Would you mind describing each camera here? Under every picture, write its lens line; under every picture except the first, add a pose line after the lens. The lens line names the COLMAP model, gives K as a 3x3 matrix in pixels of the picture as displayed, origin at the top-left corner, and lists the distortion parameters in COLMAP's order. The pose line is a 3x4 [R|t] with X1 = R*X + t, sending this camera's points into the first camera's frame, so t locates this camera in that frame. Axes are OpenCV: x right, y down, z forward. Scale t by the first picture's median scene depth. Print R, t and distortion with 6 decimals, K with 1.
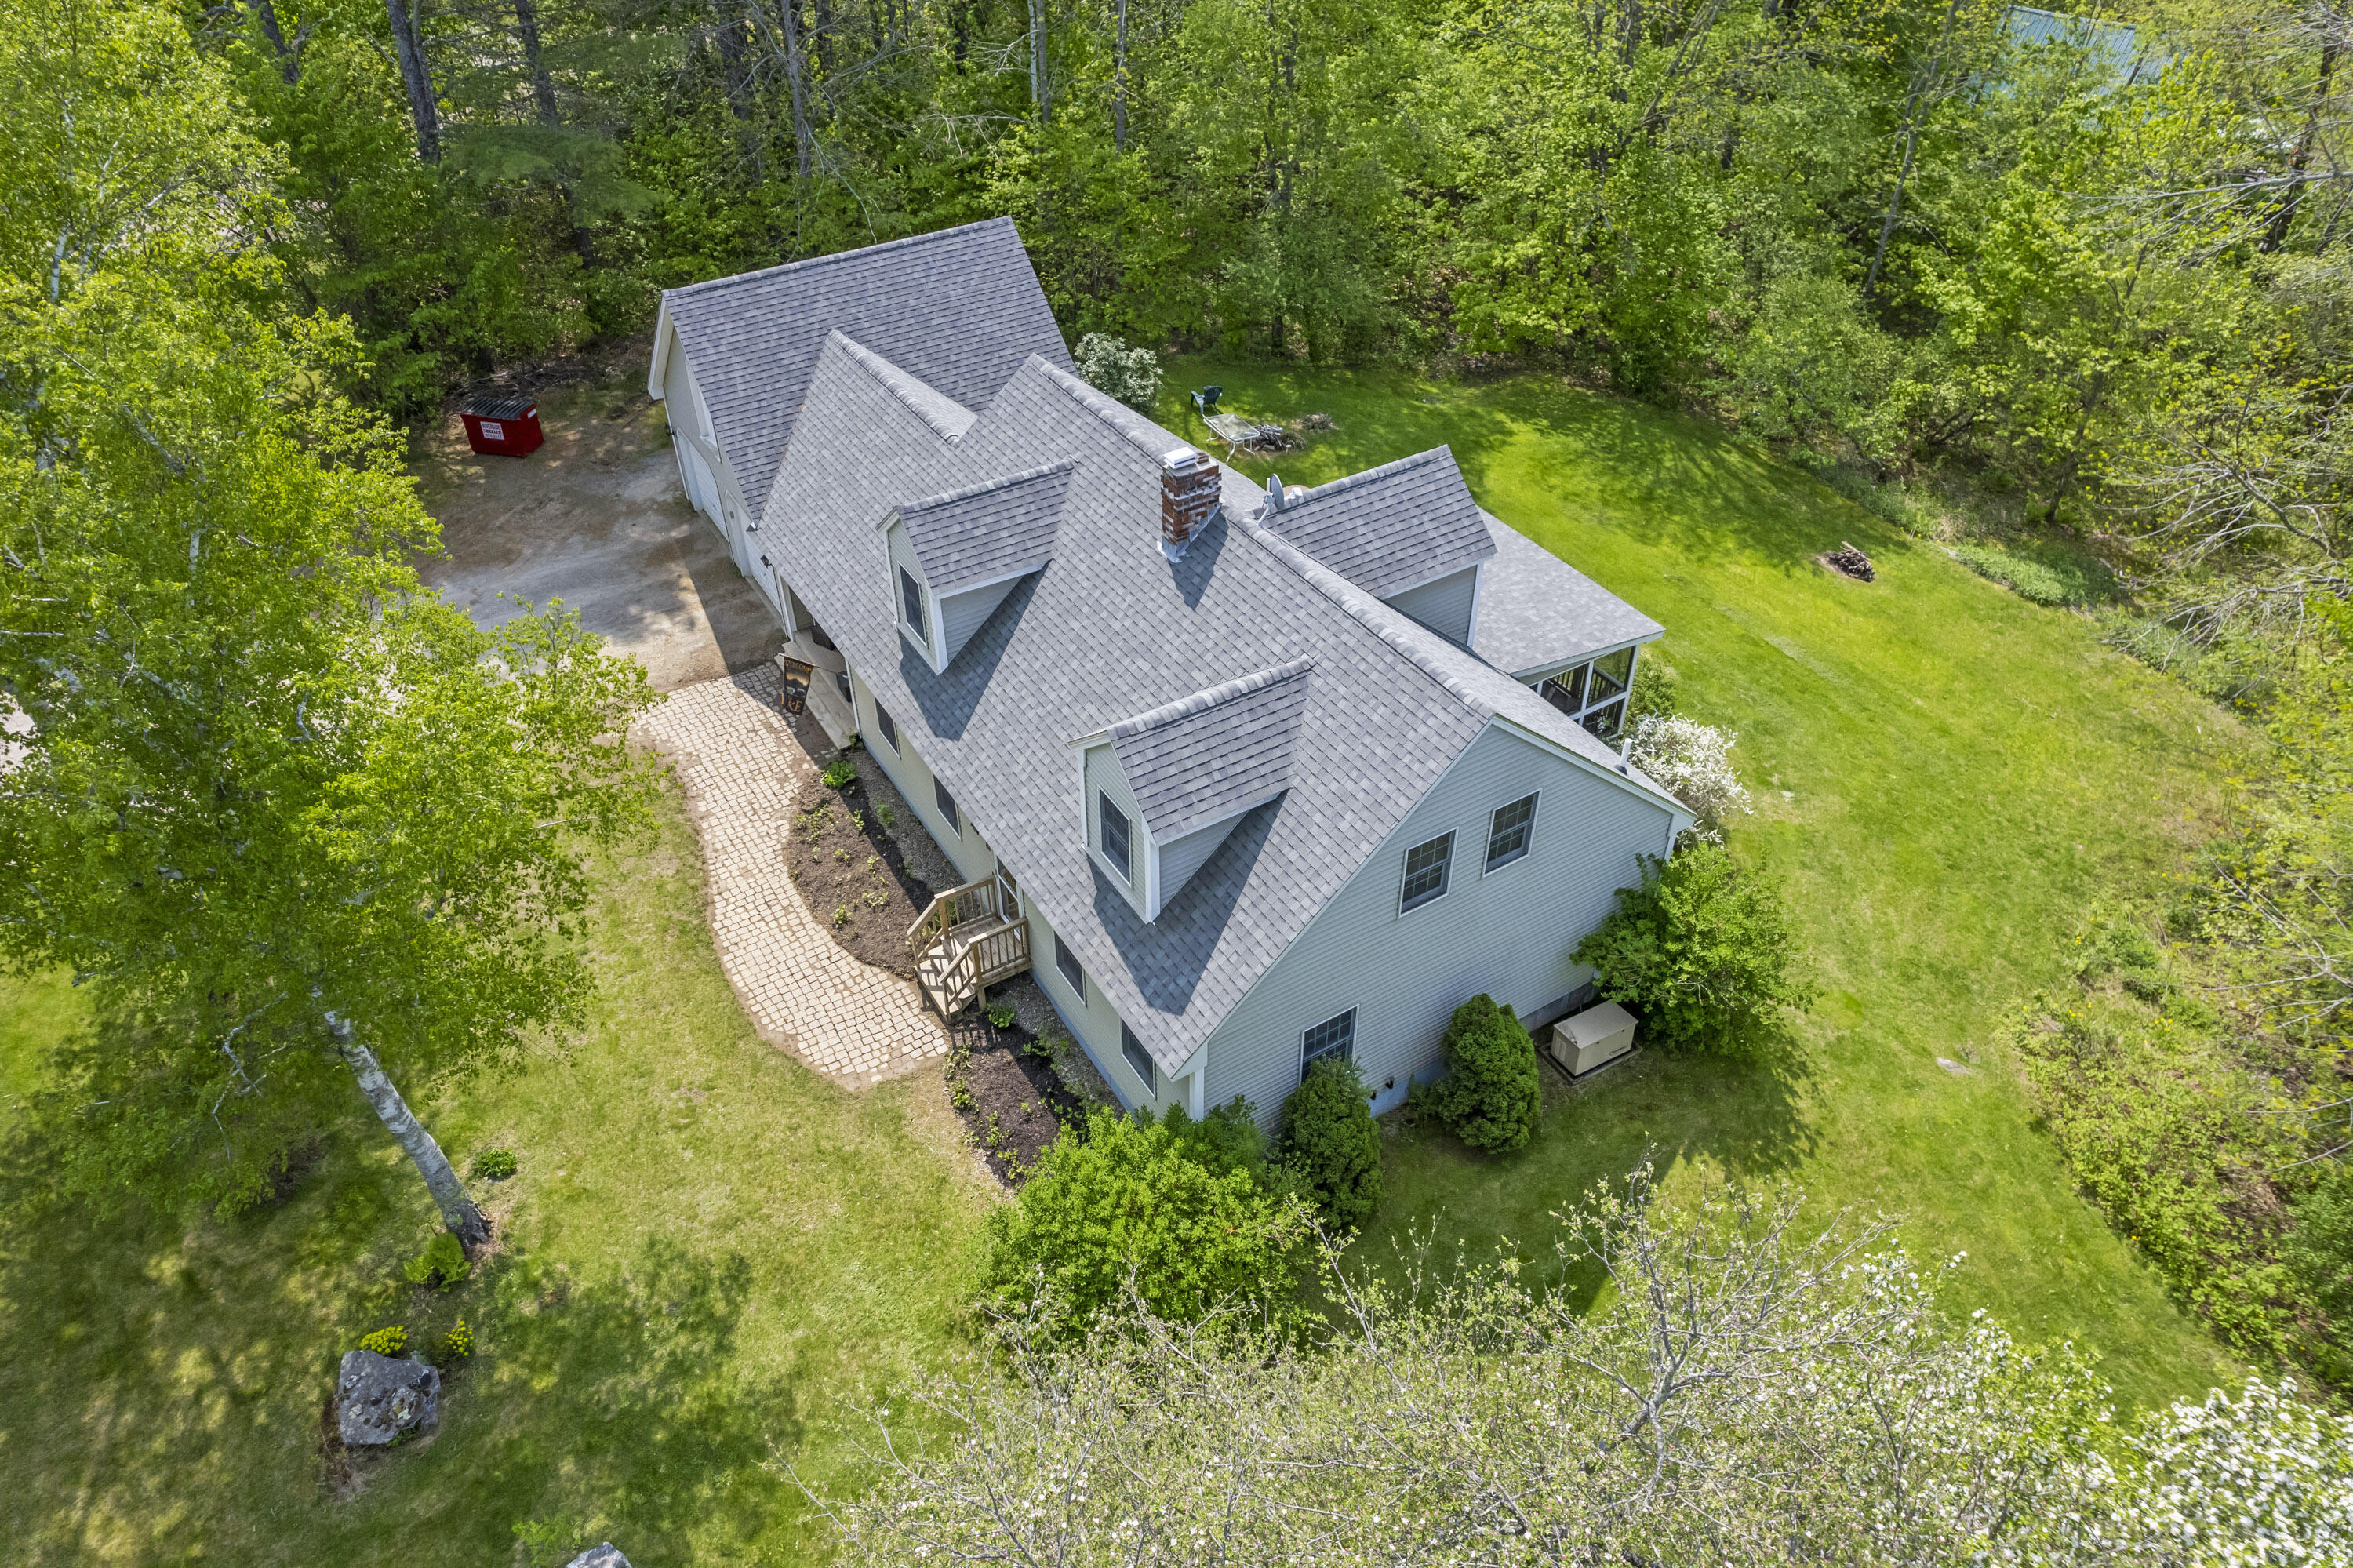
lens RADIAL K [[1493.0, 0, 1185.5], [0, 1493.0, 783.8], [0, 0, 1]] dist [-0.031421, 0.001485]
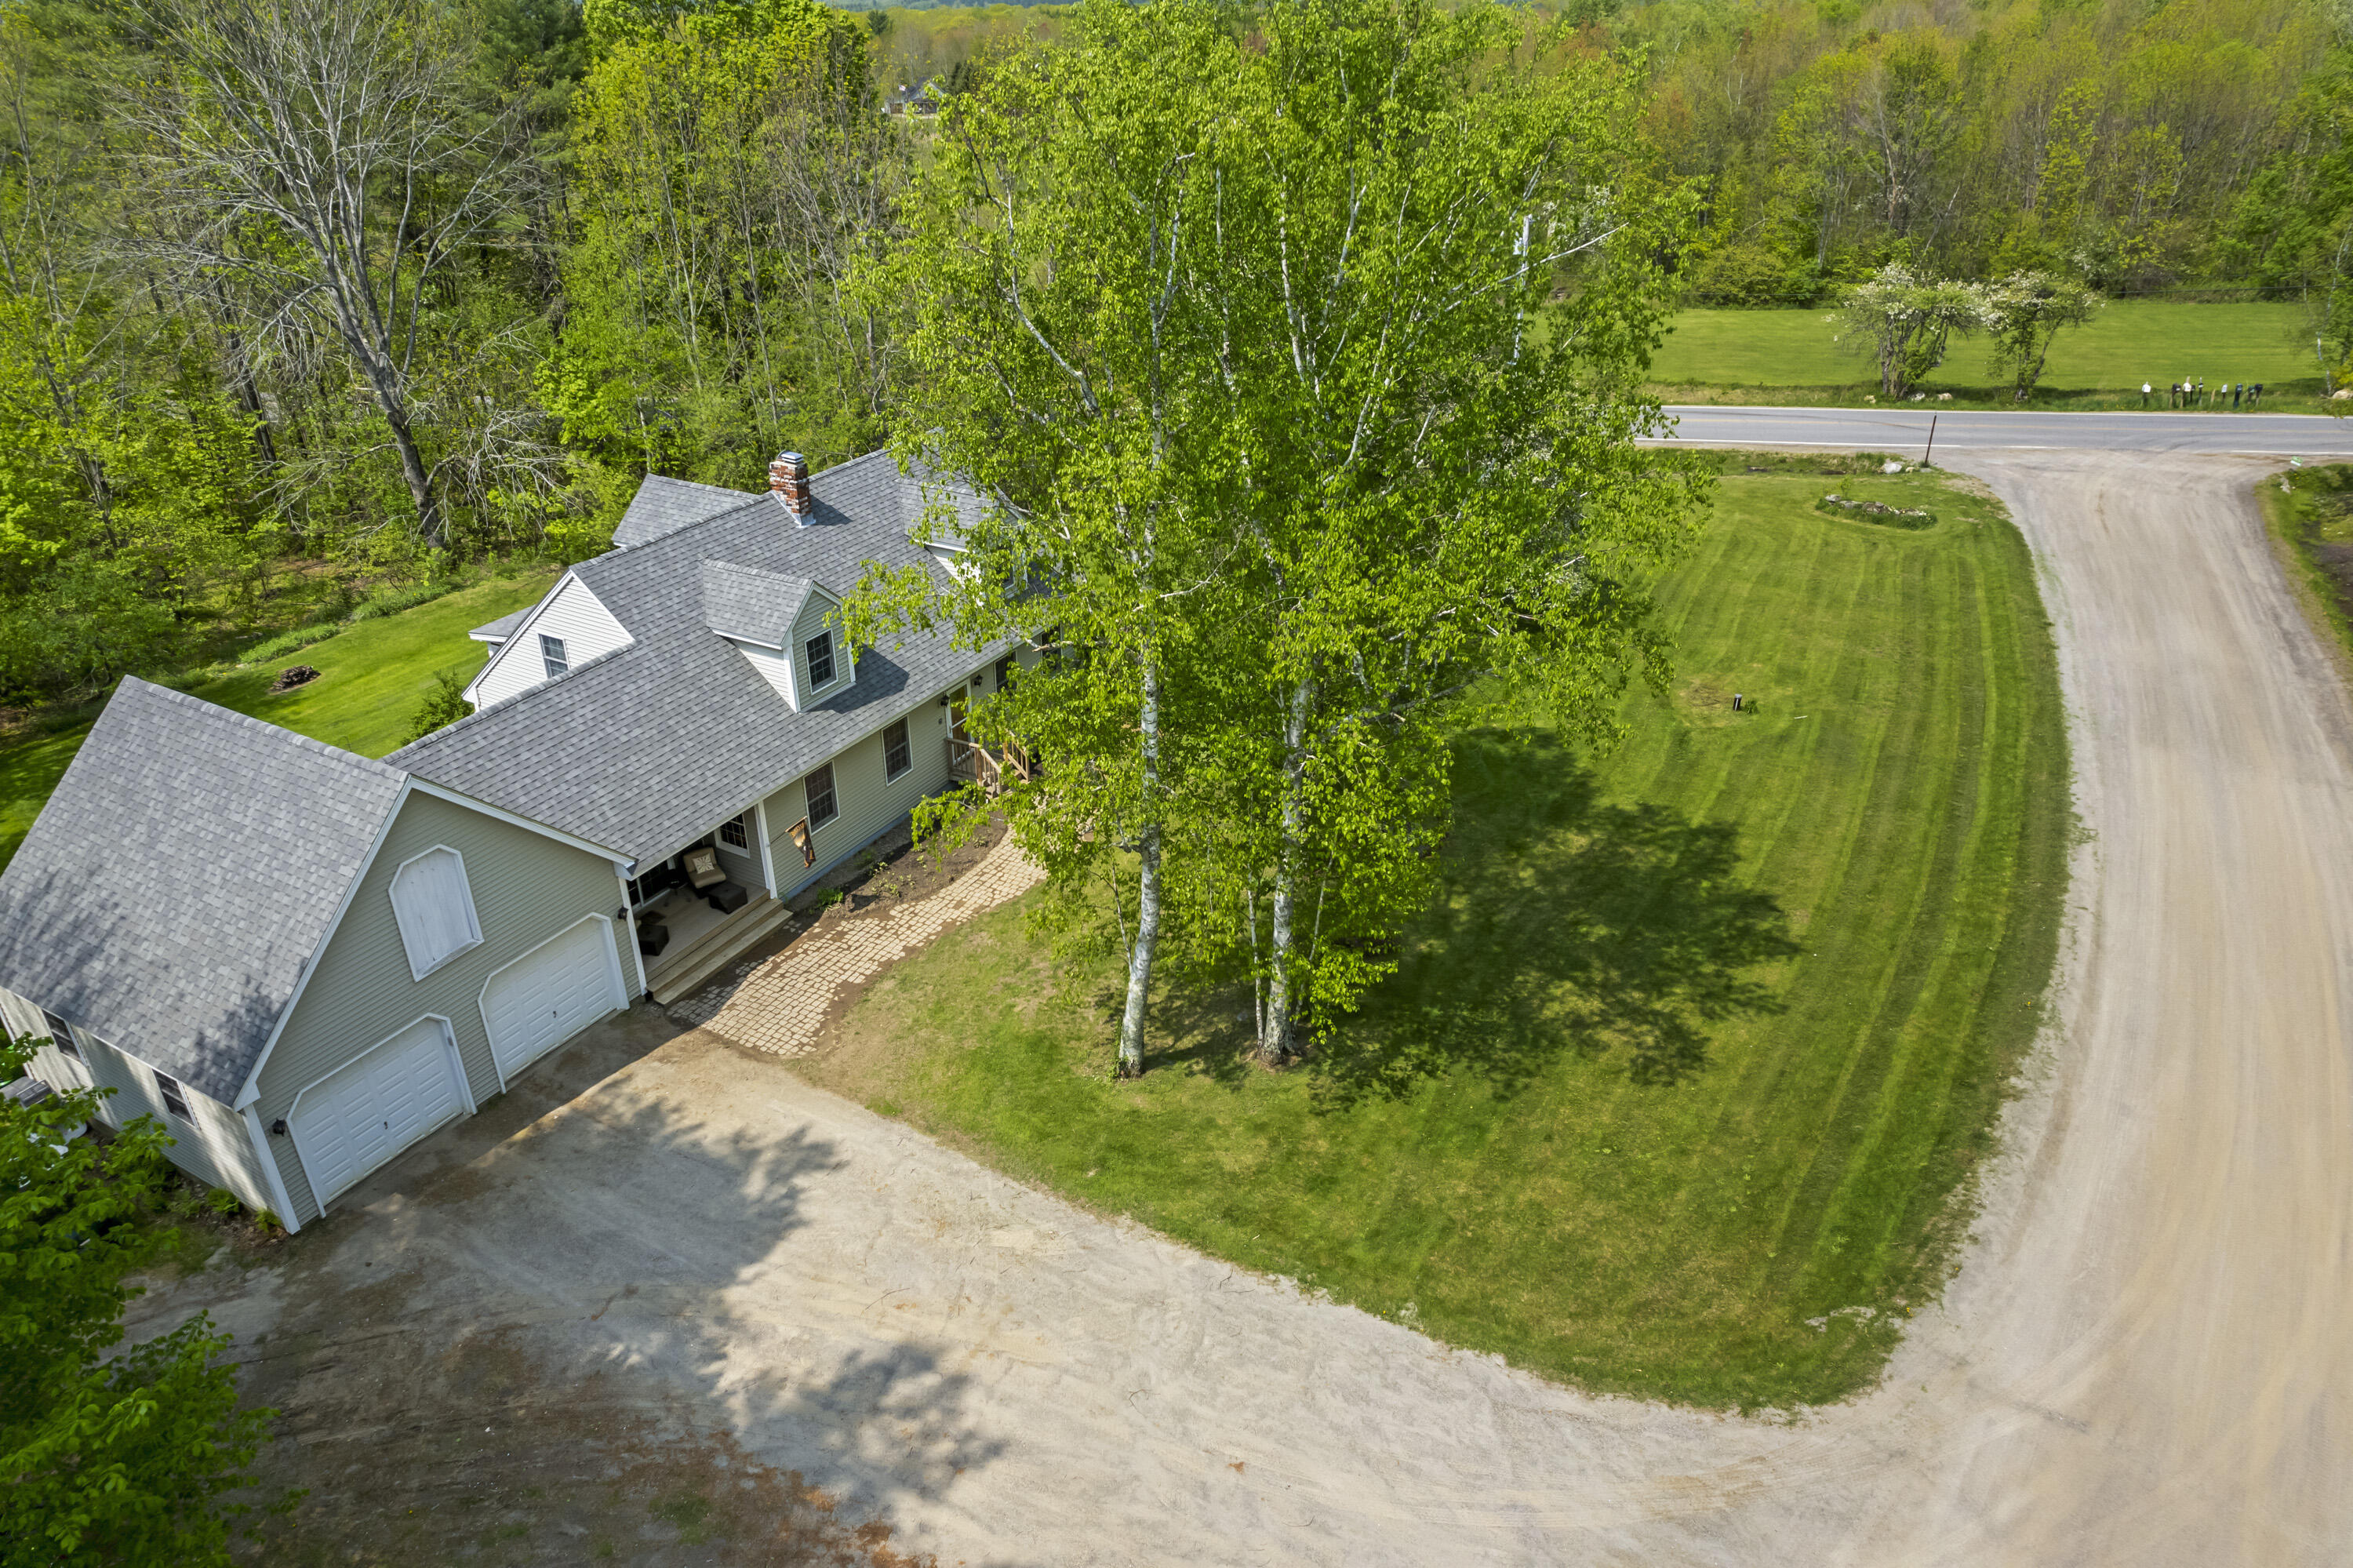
lens RADIAL K [[1493.0, 0, 1185.5], [0, 1493.0, 783.8], [0, 0, 1]] dist [-0.031421, 0.001485]
pose [[-0.490777, -0.414955, 0.766127, -1.332479], [0.556597, 0.527182, 0.642089, -0.697726], [-0.670327, 0.741547, -0.027766, 0.878278]]
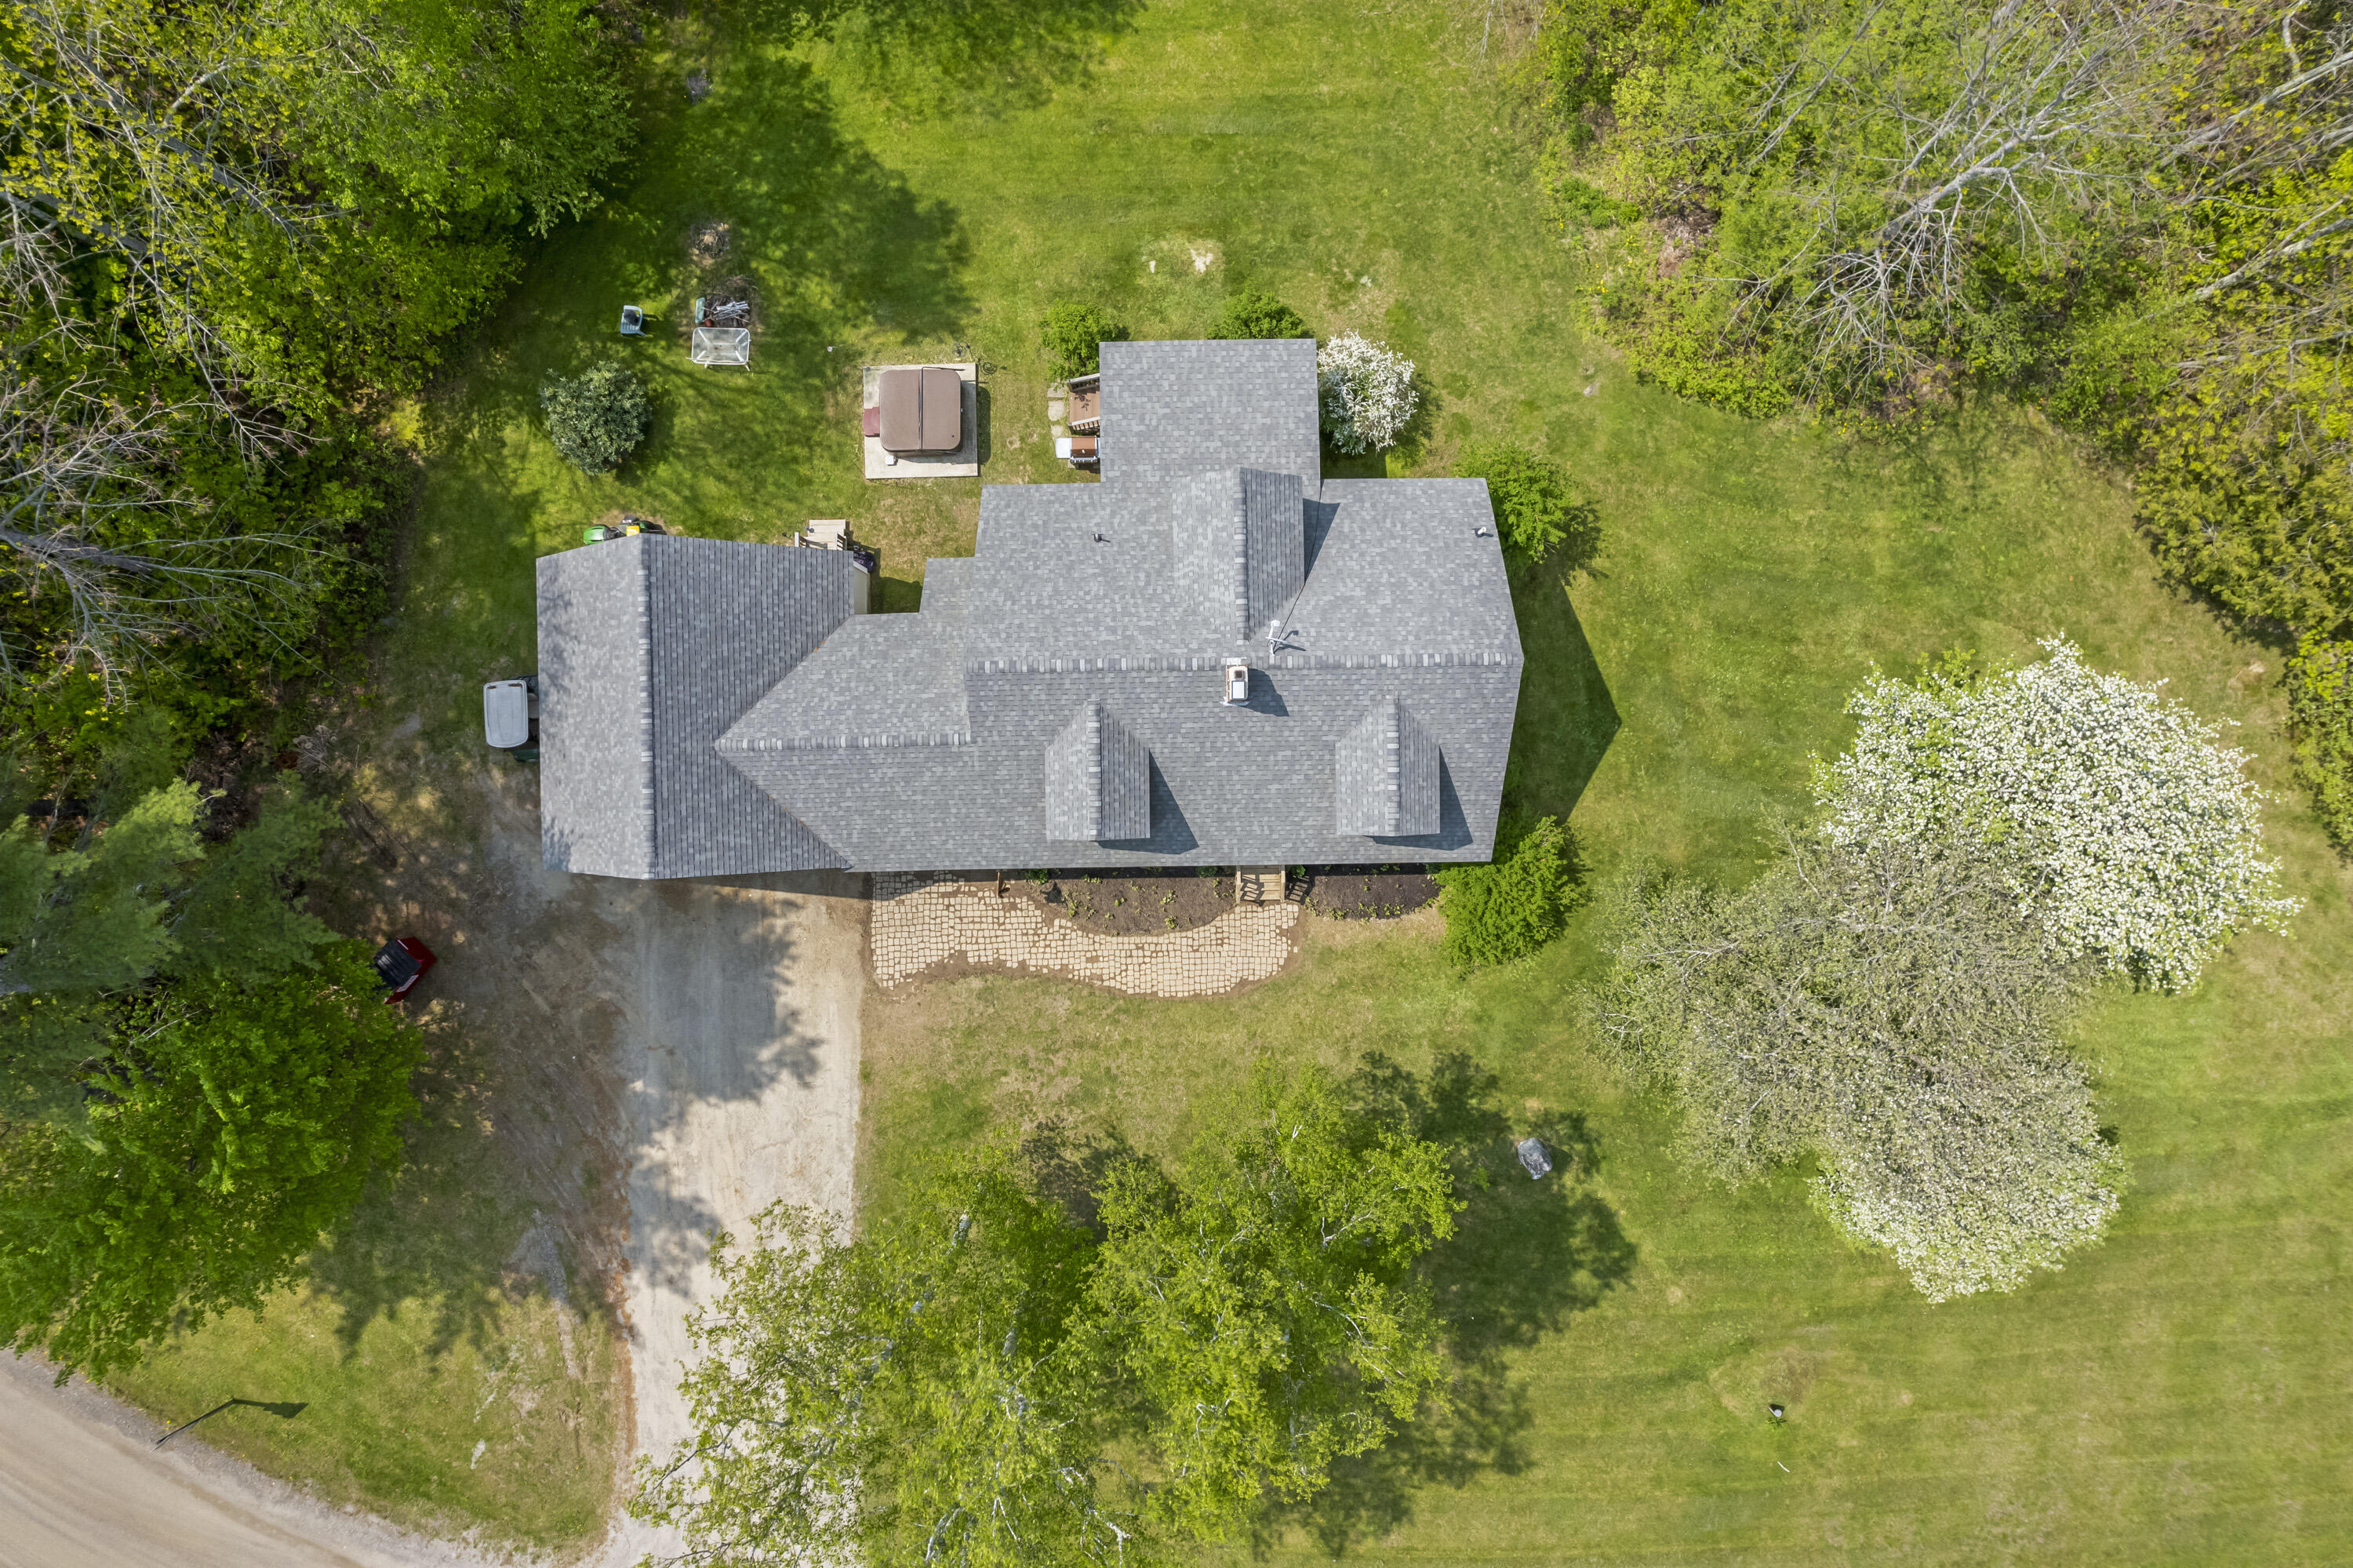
lens RADIAL K [[1493.0, 0, 1185.5], [0, 1493.0, 783.8], [0, 0, 1]] dist [-0.031421, 0.001485]
pose [[0.513167, -0.858259, -0.007123, -0.086476], [0.552598, 0.324035, 0.767879, -1.163164], [-0.656731, -0.397986, 0.640556, 0.039617]]
